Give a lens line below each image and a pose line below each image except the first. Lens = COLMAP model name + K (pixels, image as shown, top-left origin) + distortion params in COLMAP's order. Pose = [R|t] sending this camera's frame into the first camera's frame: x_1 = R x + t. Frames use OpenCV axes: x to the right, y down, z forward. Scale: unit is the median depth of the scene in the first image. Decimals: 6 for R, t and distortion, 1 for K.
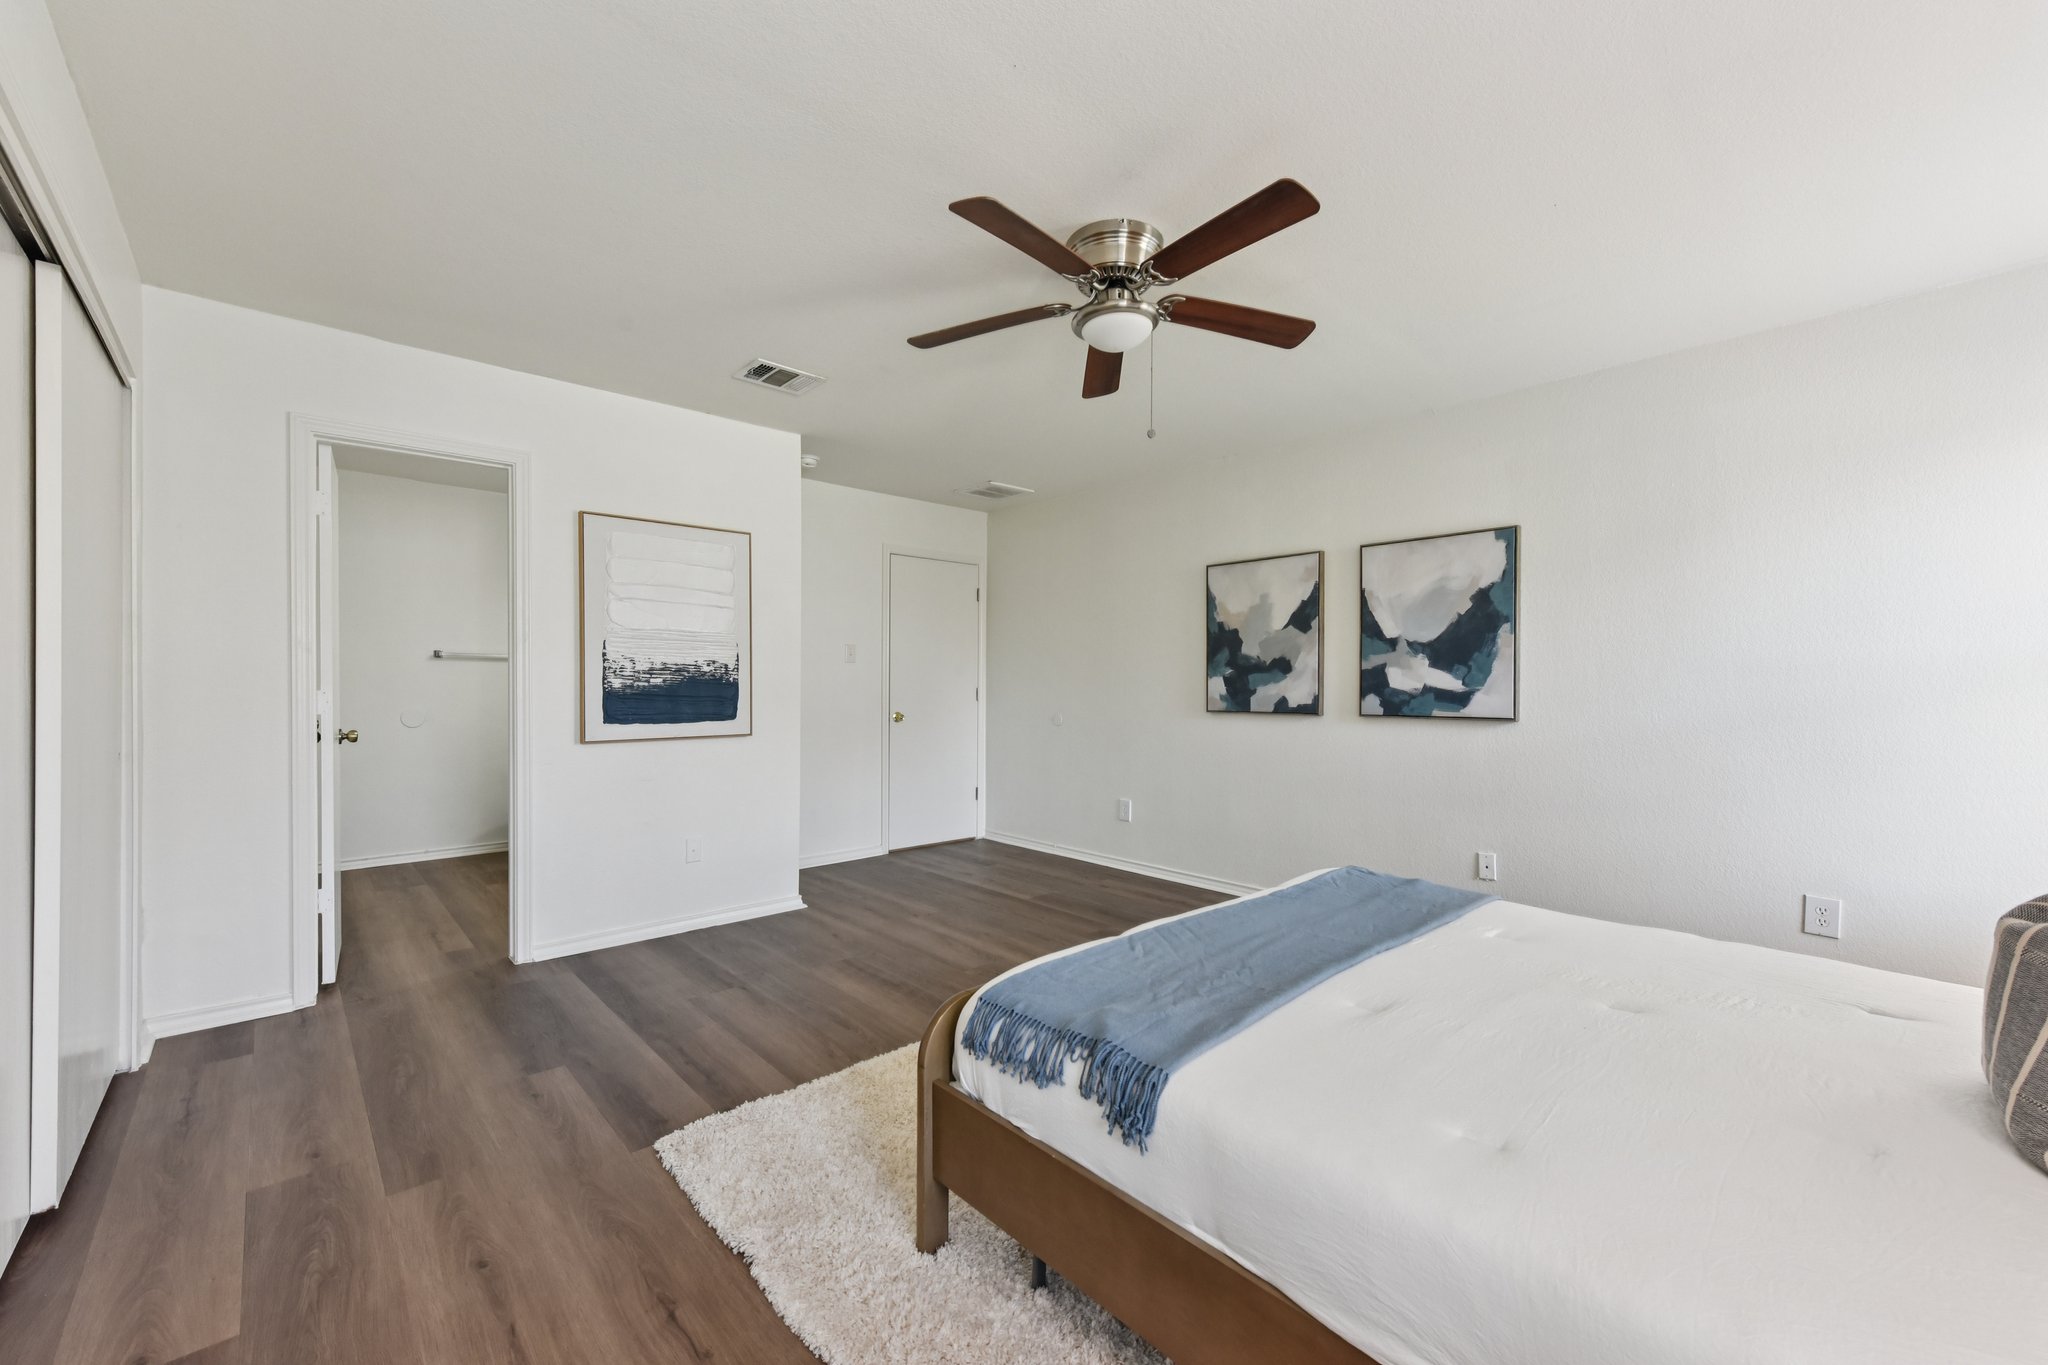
lens RADIAL K [[817.3, 0, 1029.1], [0, 817.3, 687.8], [0, 0, 1]] dist [0.005753, -0.001428]
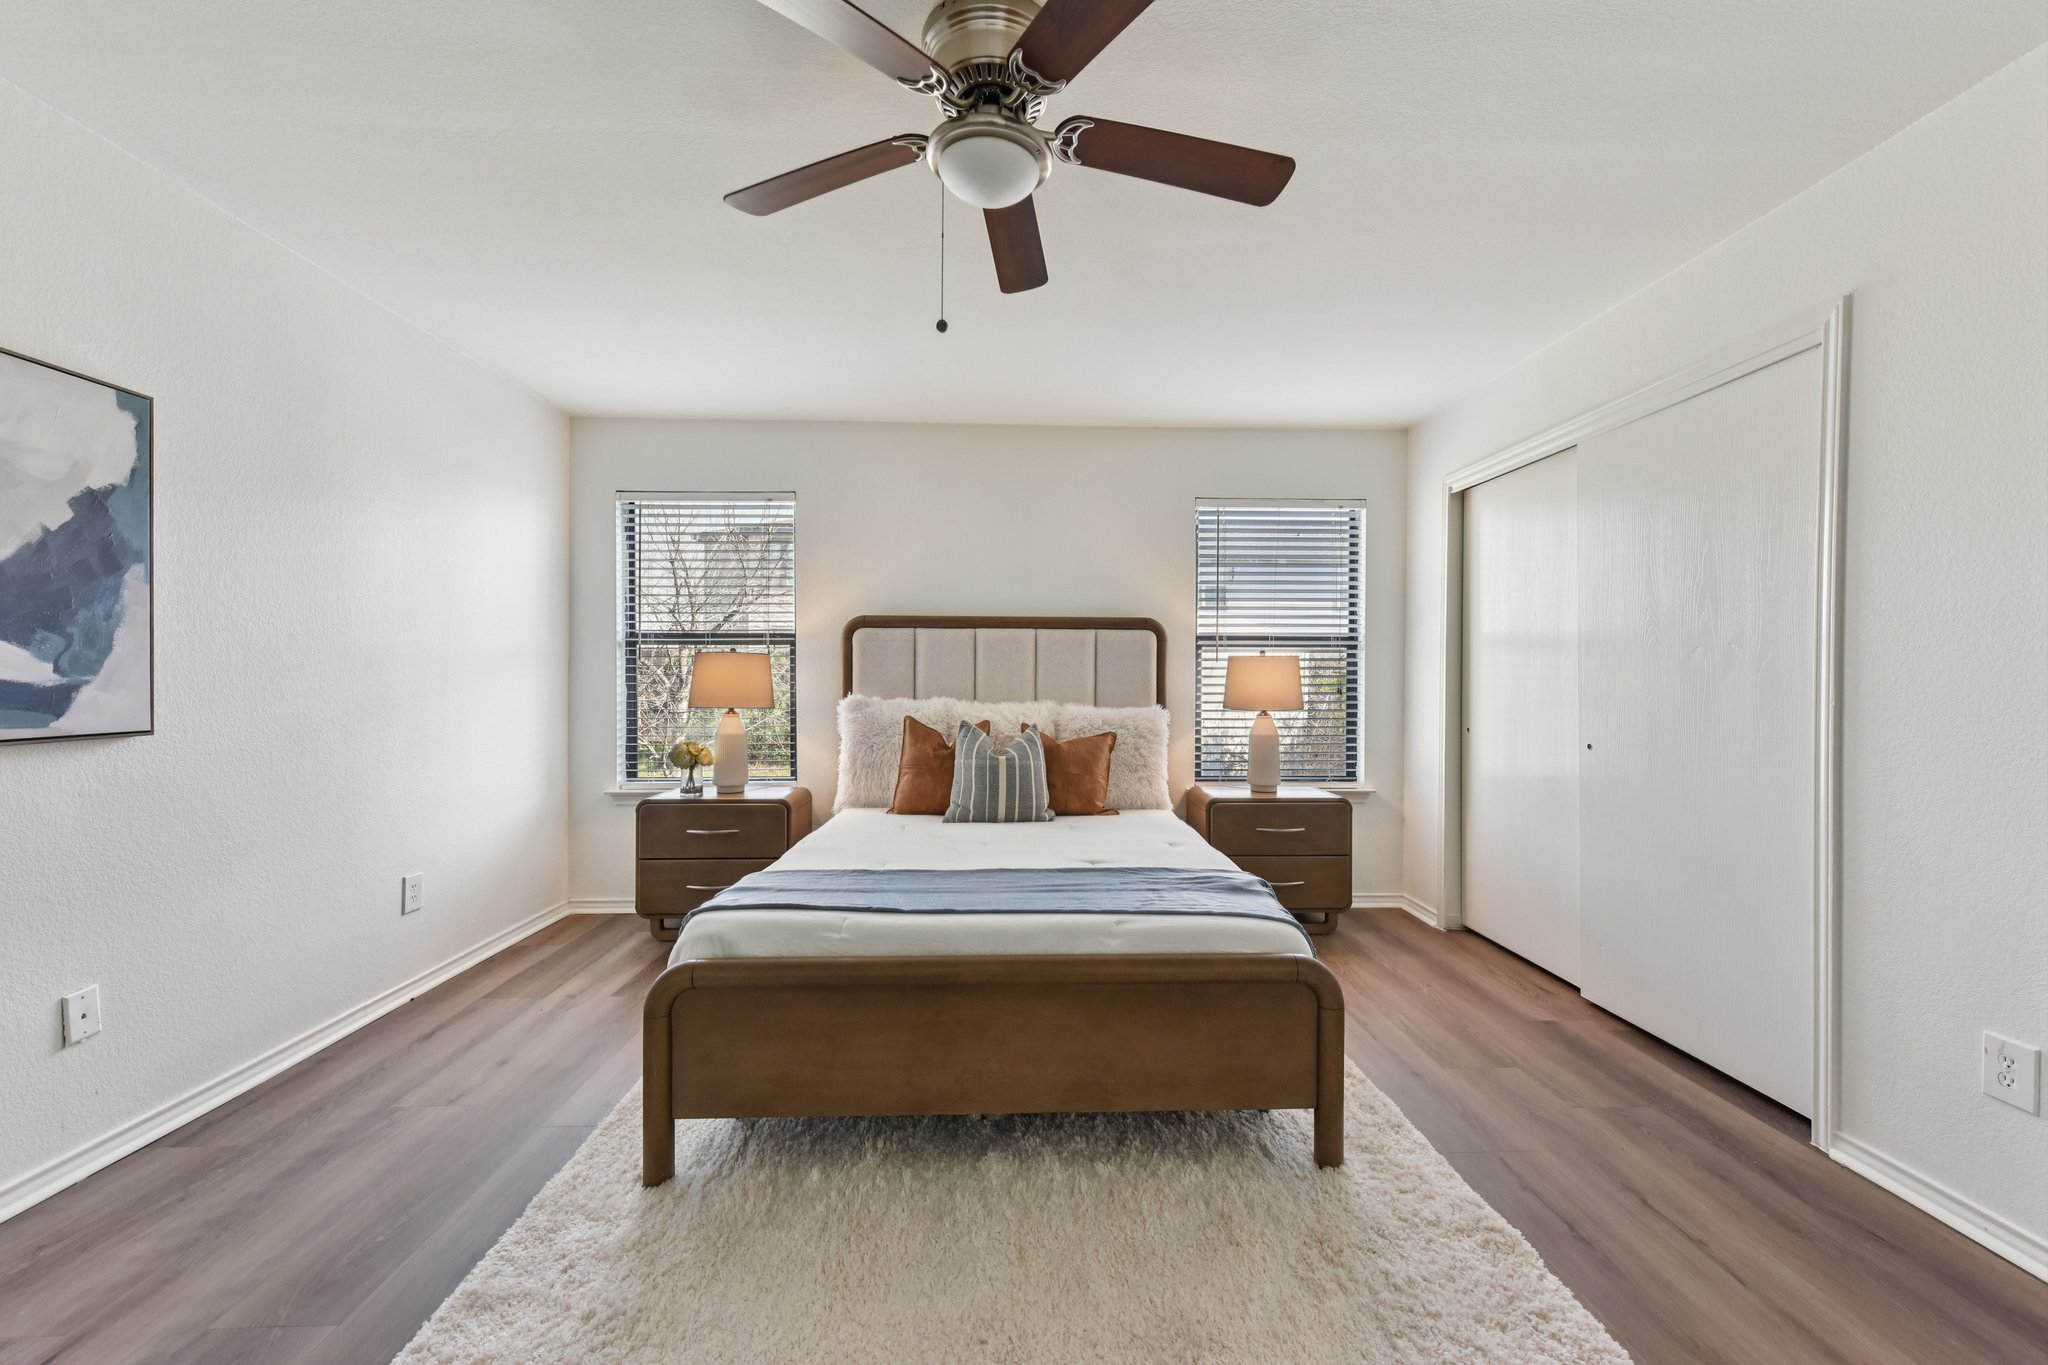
lens RADIAL K [[817.3, 0, 1026.7], [0, 817.3, 681.8], [0, 0, 1]] dist [0.005753, -0.001428]
pose [[-0.767543, -0.009320, 0.640930, -0.251819], [-0.004511, 0.999948, 0.009137, -0.004814], [-0.640982, 0.004122, -0.767545, 1.030435]]
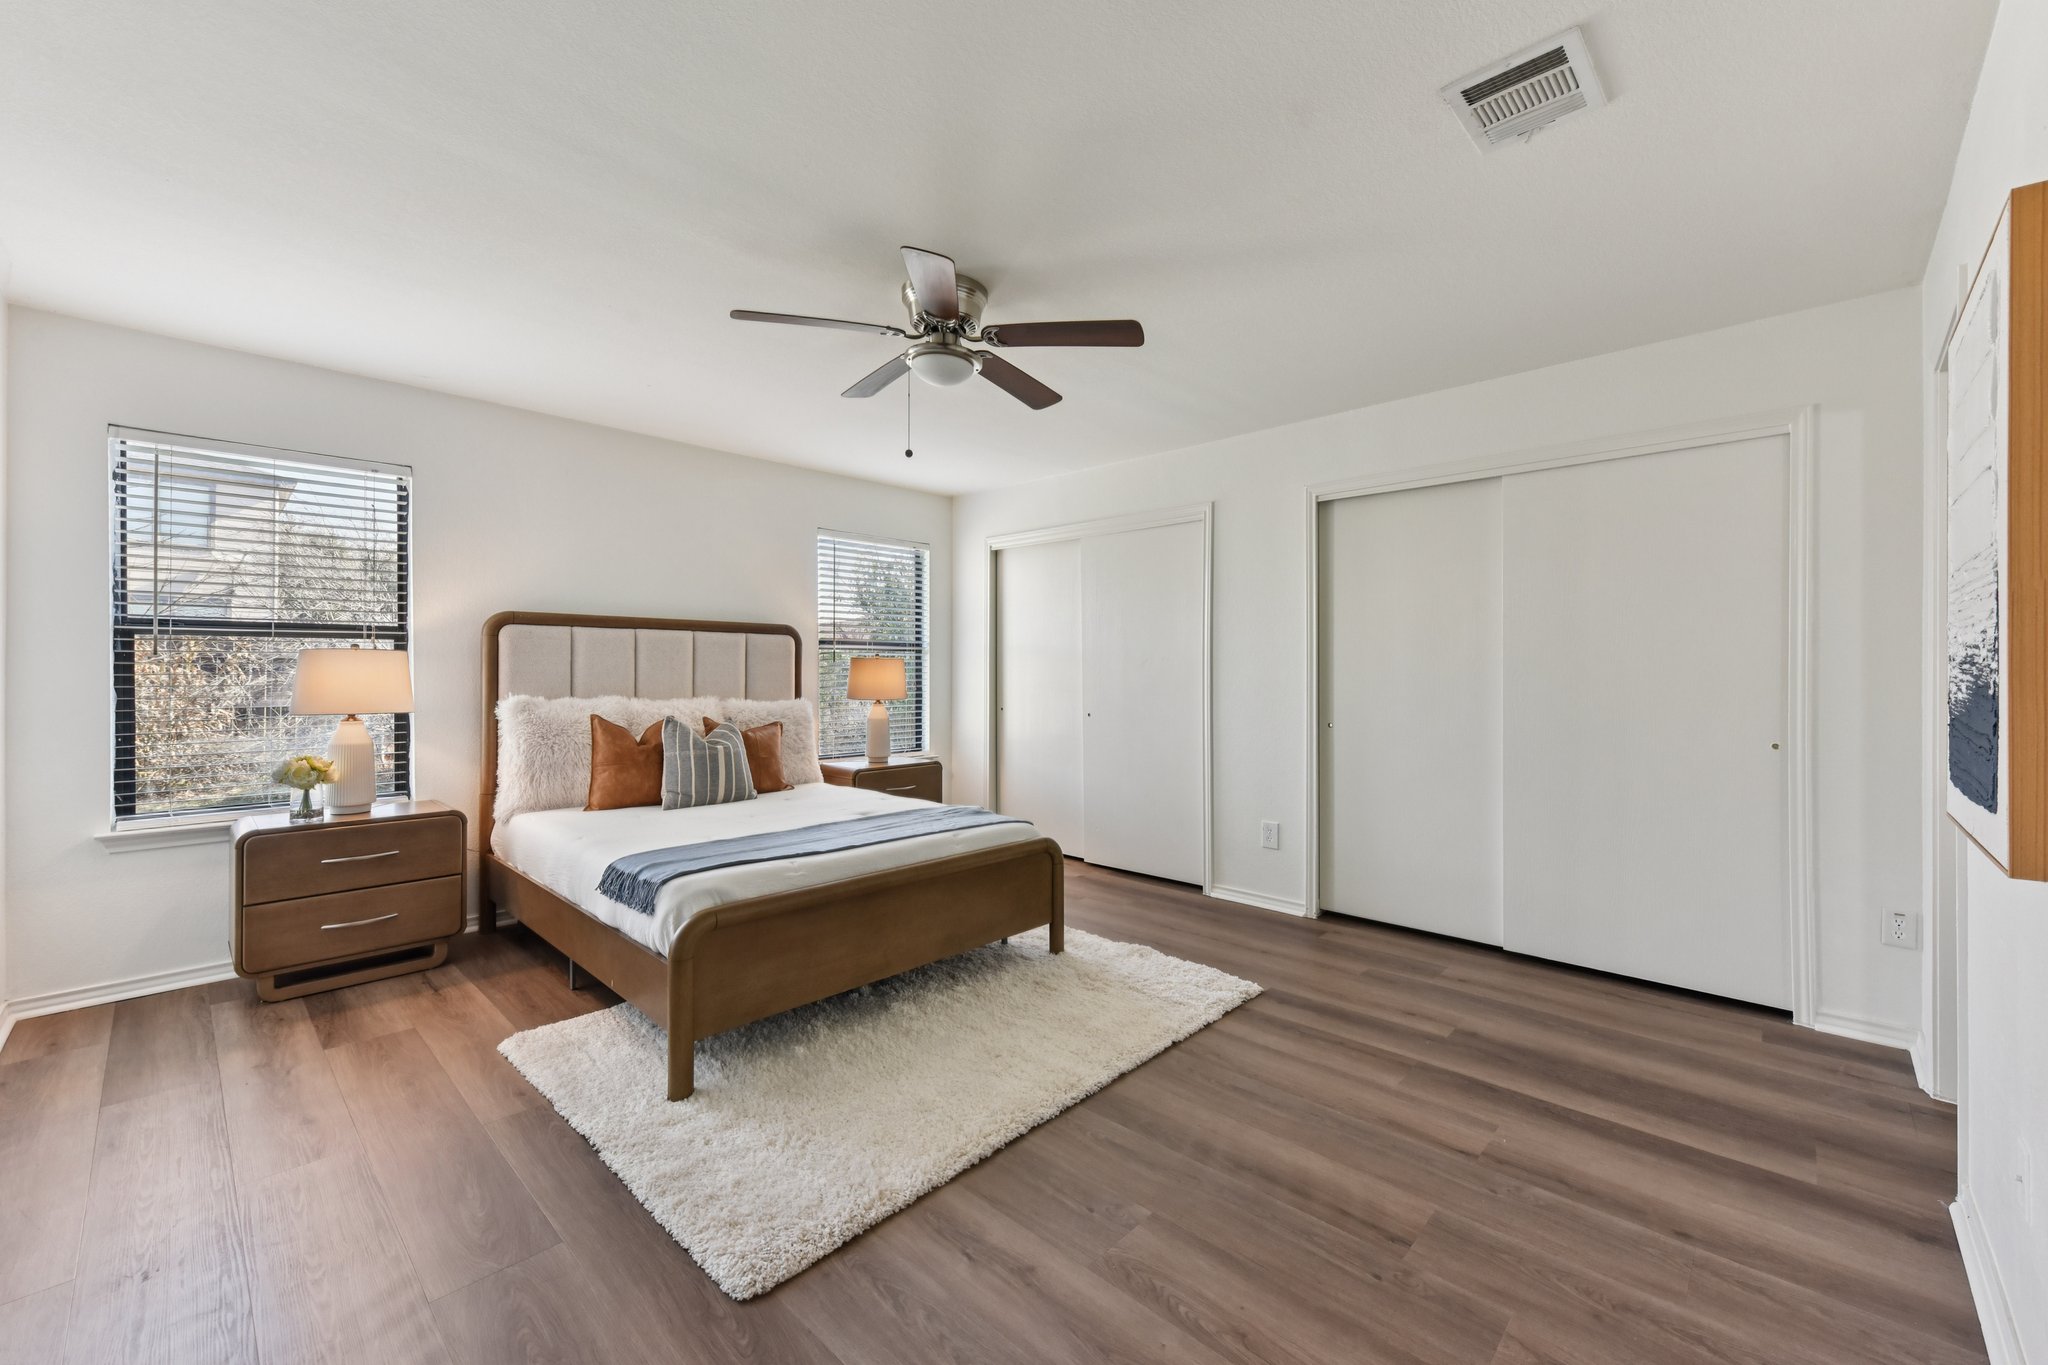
lens RADIAL K [[817.3, 0, 1060.9], [0, 817.3, 666.5], [0, 0, 1]] dist [0.005753, -0.001428]
pose [[-0.995012, -0.007411, -0.099481, 0.035623], [-0.007207, 0.999971, -0.002417, -0.015545], [0.099496, -0.001688, -0.995037, 1.449006]]
